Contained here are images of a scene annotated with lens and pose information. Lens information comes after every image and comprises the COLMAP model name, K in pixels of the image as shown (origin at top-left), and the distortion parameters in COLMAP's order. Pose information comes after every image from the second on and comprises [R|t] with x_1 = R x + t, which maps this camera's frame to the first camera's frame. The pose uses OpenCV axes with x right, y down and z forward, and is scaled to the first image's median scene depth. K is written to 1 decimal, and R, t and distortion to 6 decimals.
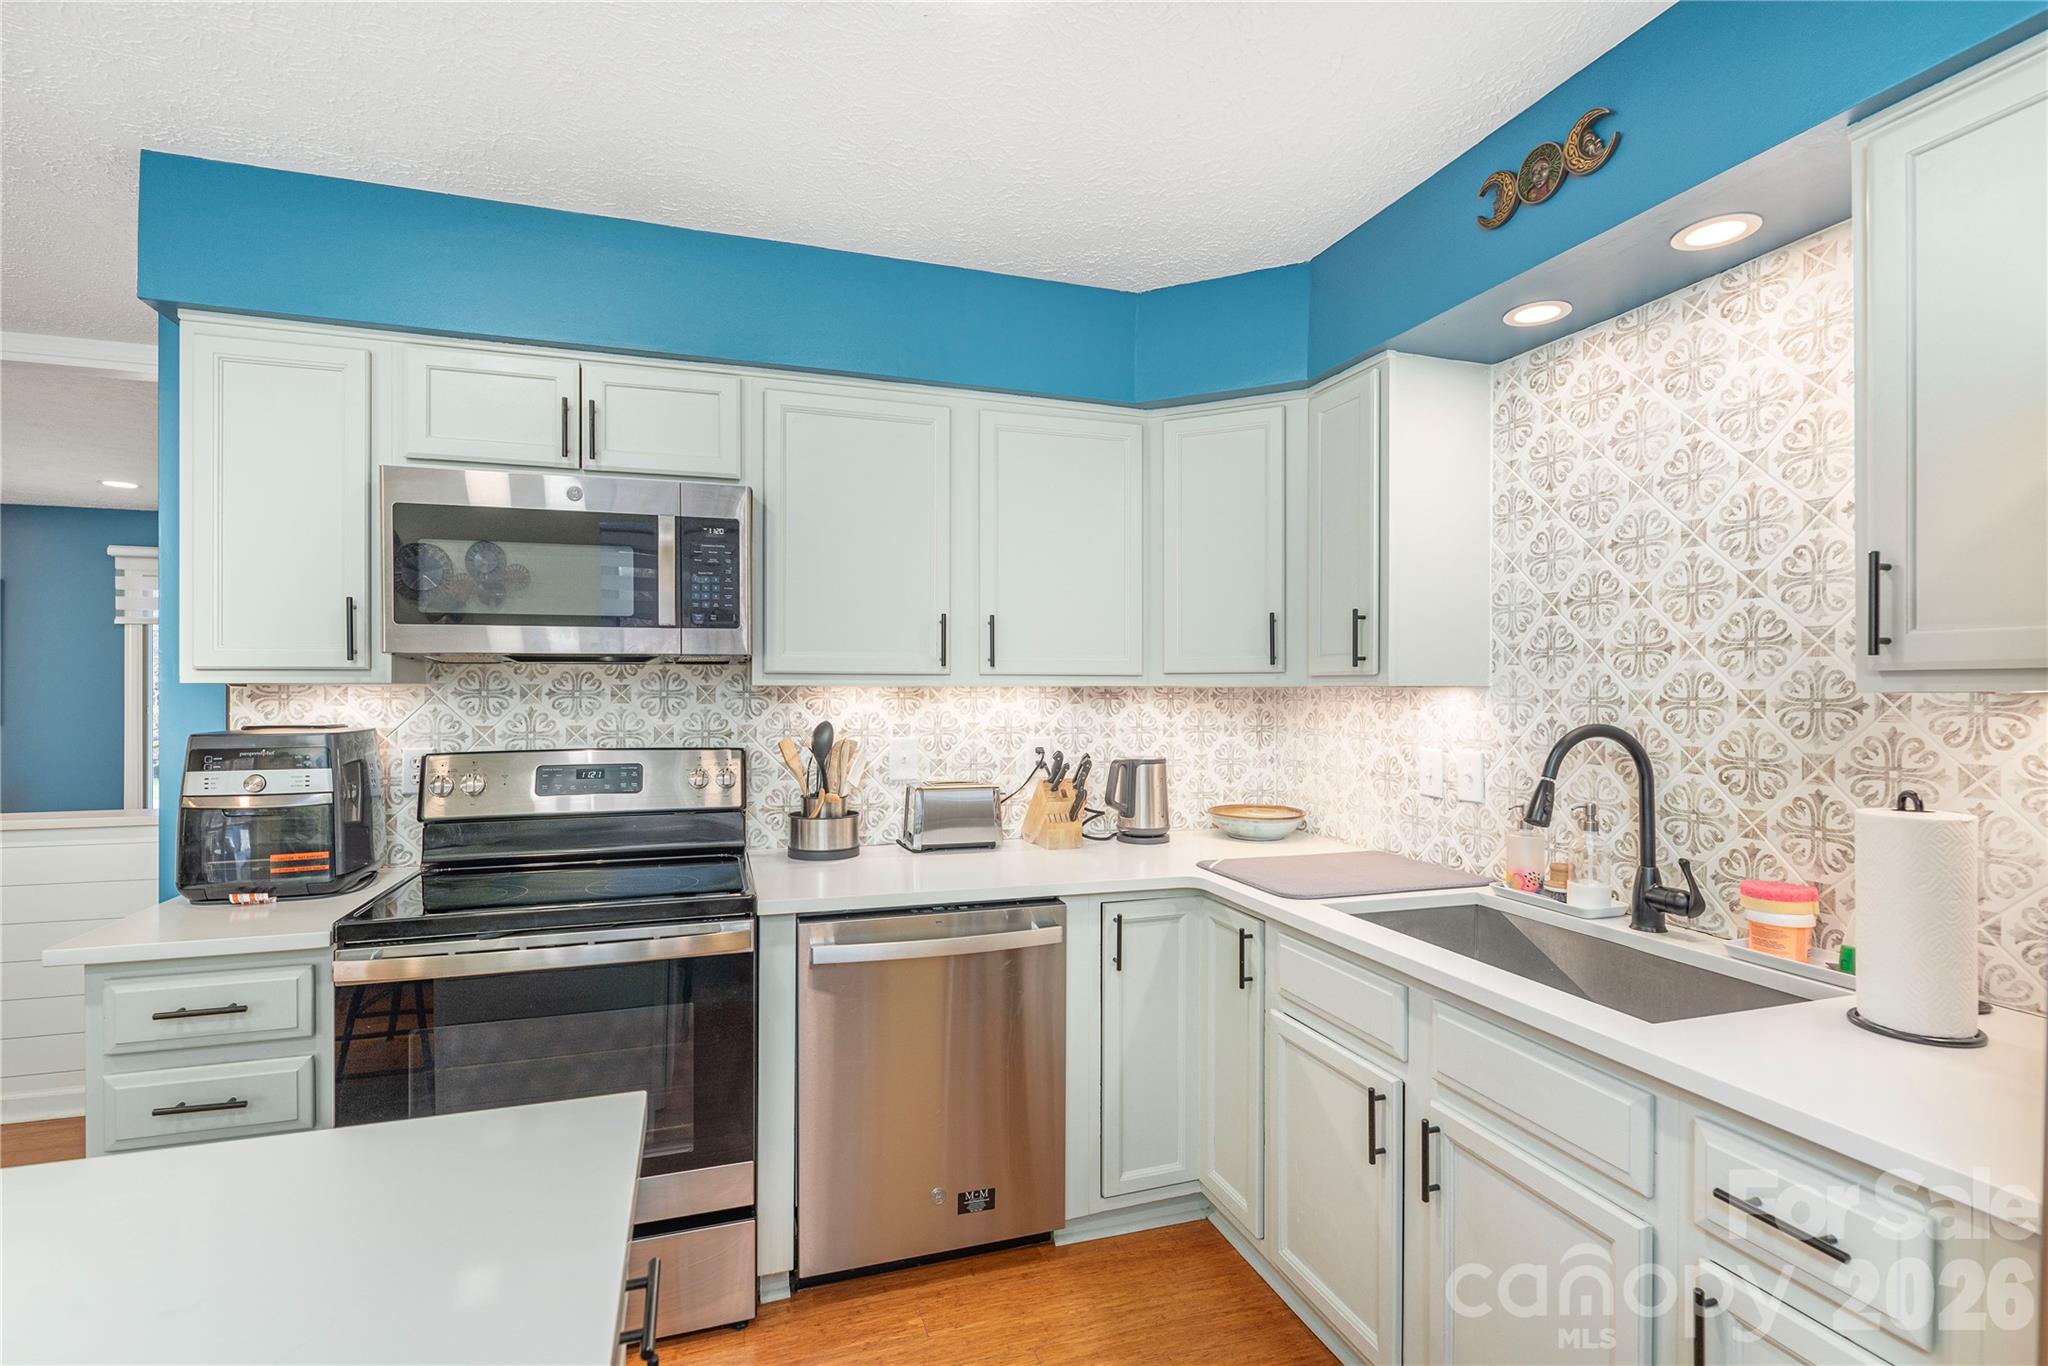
lens RADIAL K [[954.1, 0, 1025.7], [0, 954.1, 684.0], [0, 0, 1]] dist [0.003016, 0.000161]
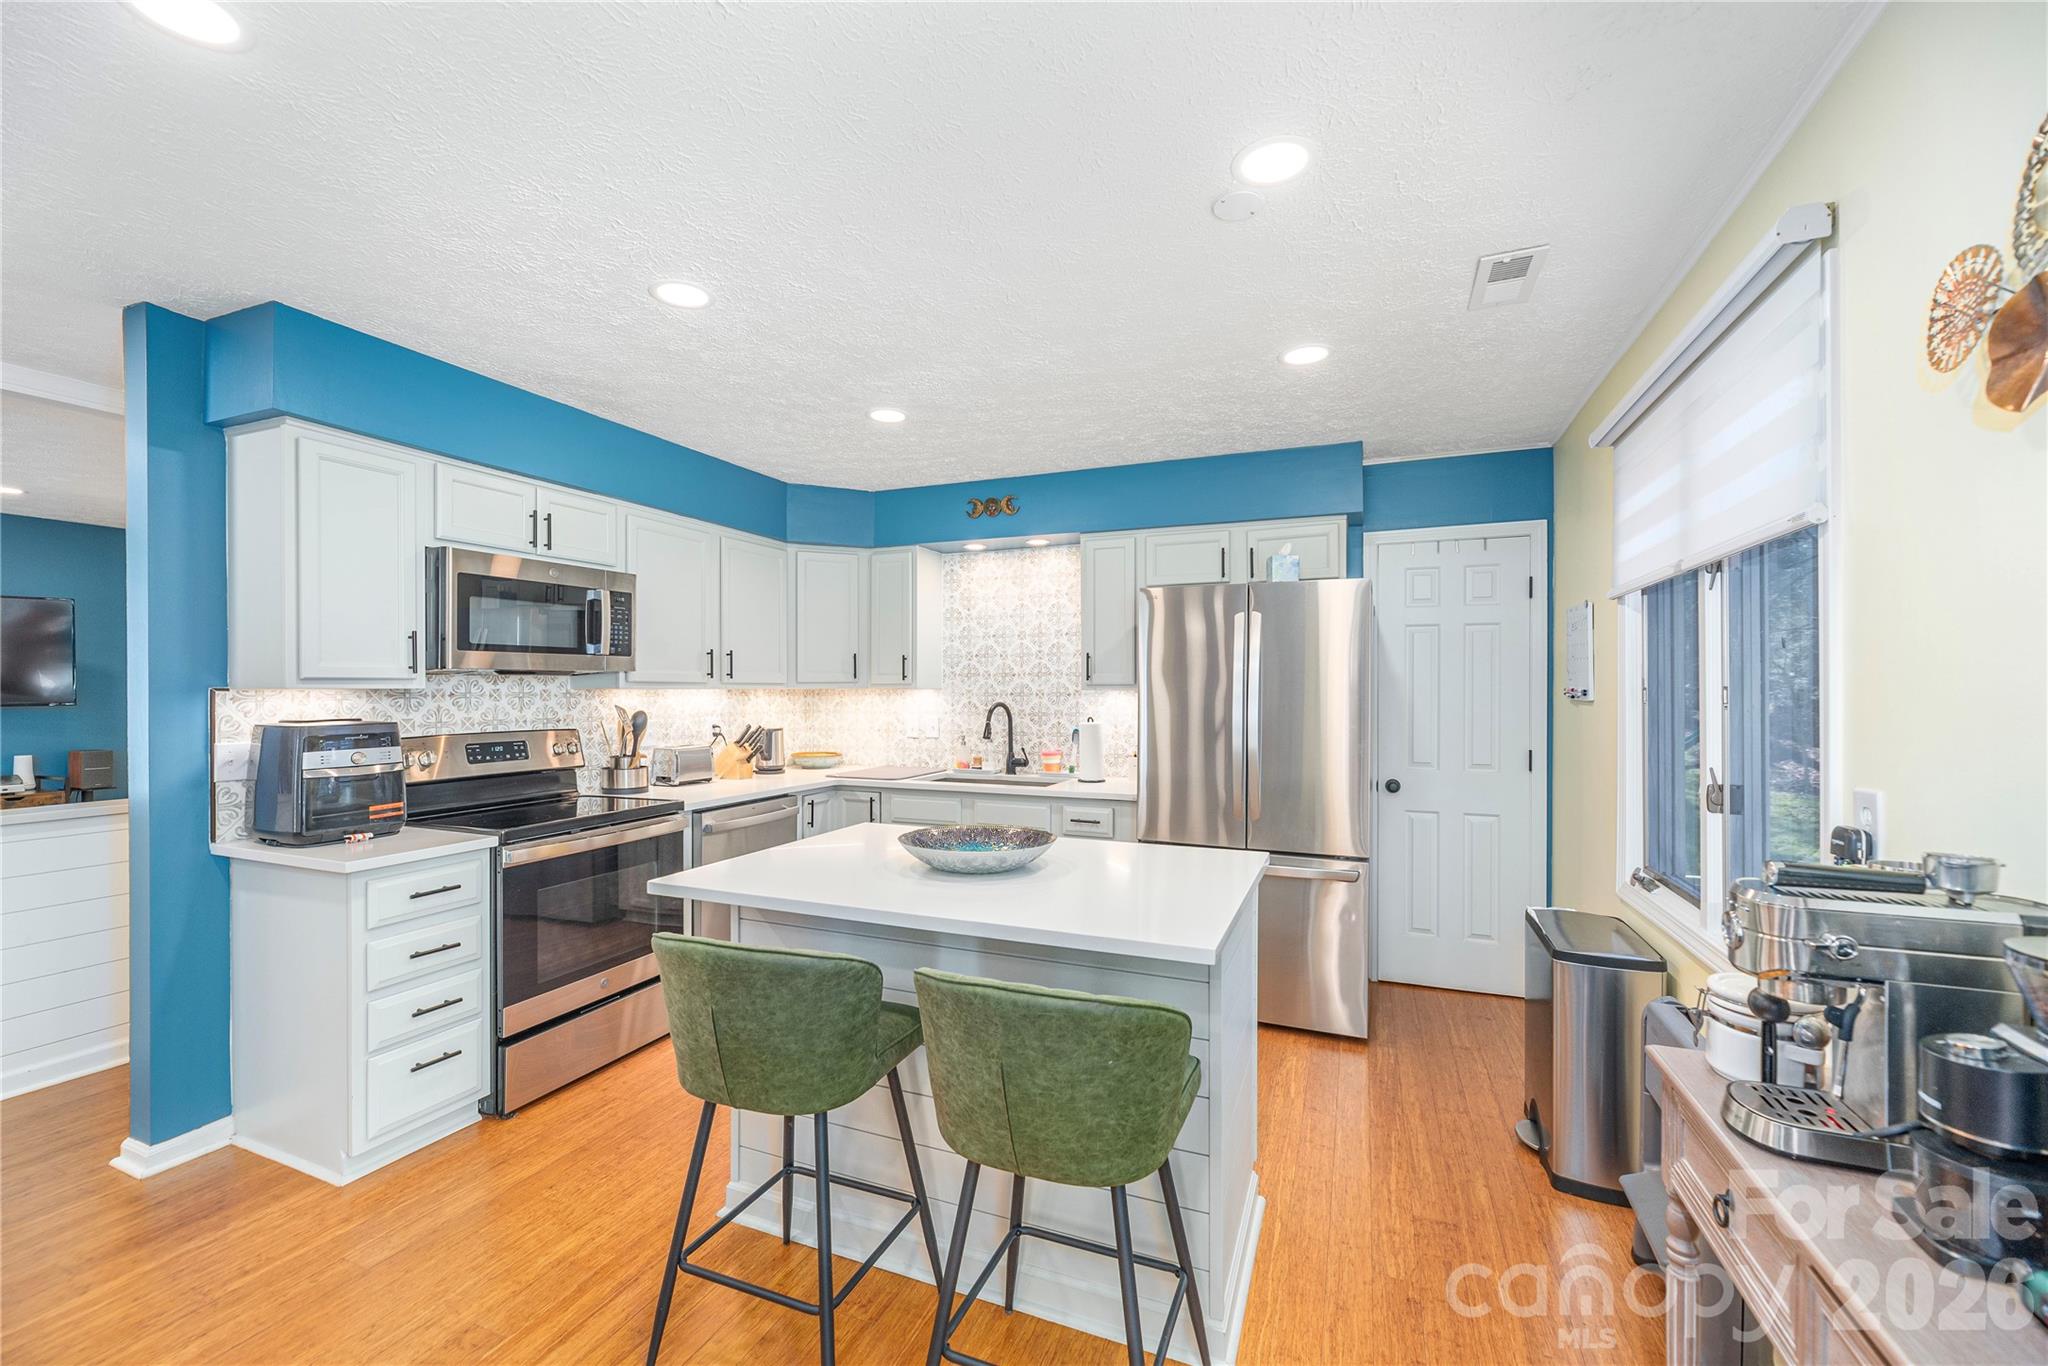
lens RADIAL K [[834.1, 0, 1032.0], [0, 834.1, 686.7], [0, 0, 1]] dist [-0.002561, -0.000622]
pose [[0.642180, -0.000831, 0.766553, -1.017571], [-0.000625, 0.999999, 0.001608, -0.005872], [-0.766553, -0.001512, 0.642179, -0.537731]]
